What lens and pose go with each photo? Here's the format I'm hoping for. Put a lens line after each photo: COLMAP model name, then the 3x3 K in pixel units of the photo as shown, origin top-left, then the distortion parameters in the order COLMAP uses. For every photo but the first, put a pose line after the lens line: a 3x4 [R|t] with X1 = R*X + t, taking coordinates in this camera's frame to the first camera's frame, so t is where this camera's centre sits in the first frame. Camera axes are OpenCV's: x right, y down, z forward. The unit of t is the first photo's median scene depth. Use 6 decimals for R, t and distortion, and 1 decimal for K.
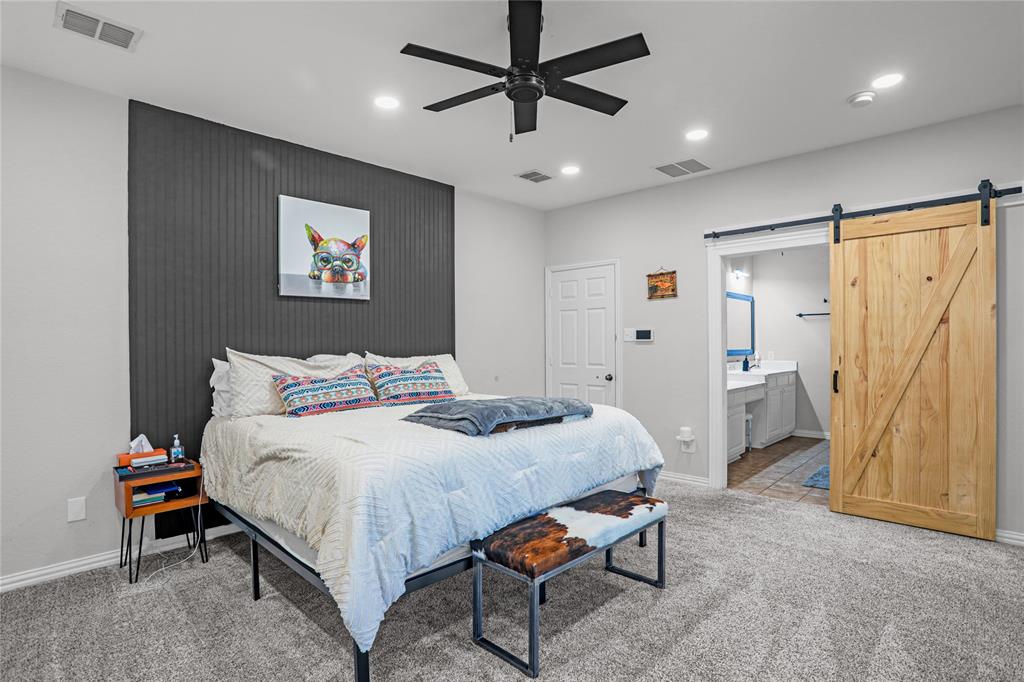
lens RADIAL K [[515.3, 0, 515.0], [0, 515.3, 353.3], [0, 0, 1]] dist [-0.075801, 0.037801]
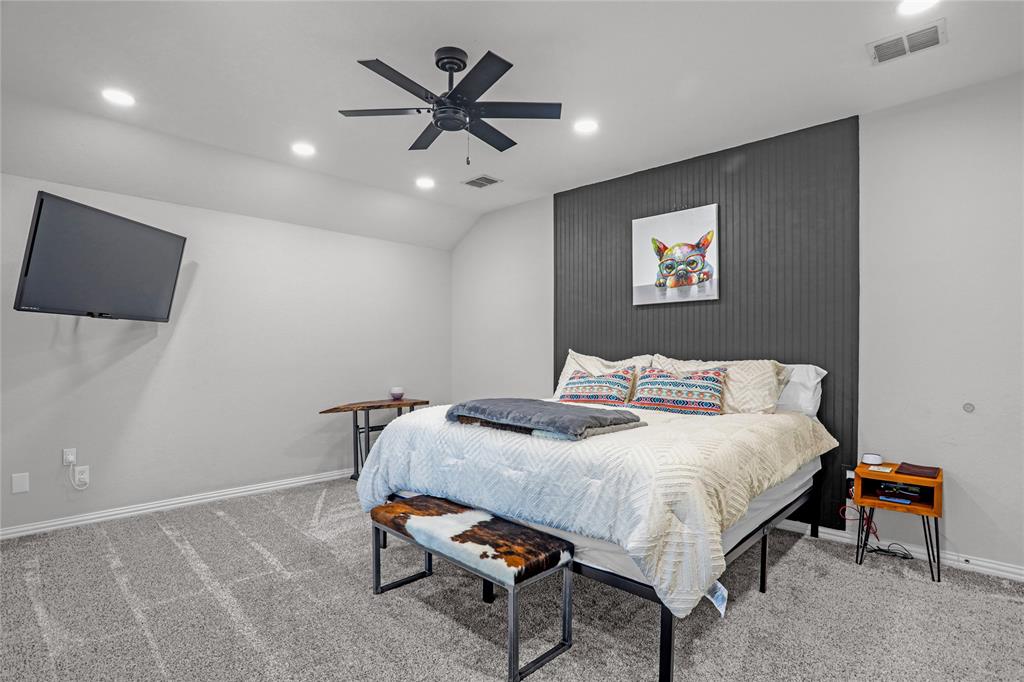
lens RADIAL K [[507.7, 0, 515.5], [0, 507.7, 367.7], [0, 0, 1]] dist [-0.074787, 0.034266]
pose [[0.001390, 0.043557, -0.999050, 0.681858], [-0.018267, 0.998885, 0.043524, -0.014297], [0.999832, 0.018189, 0.002184, 0.686578]]
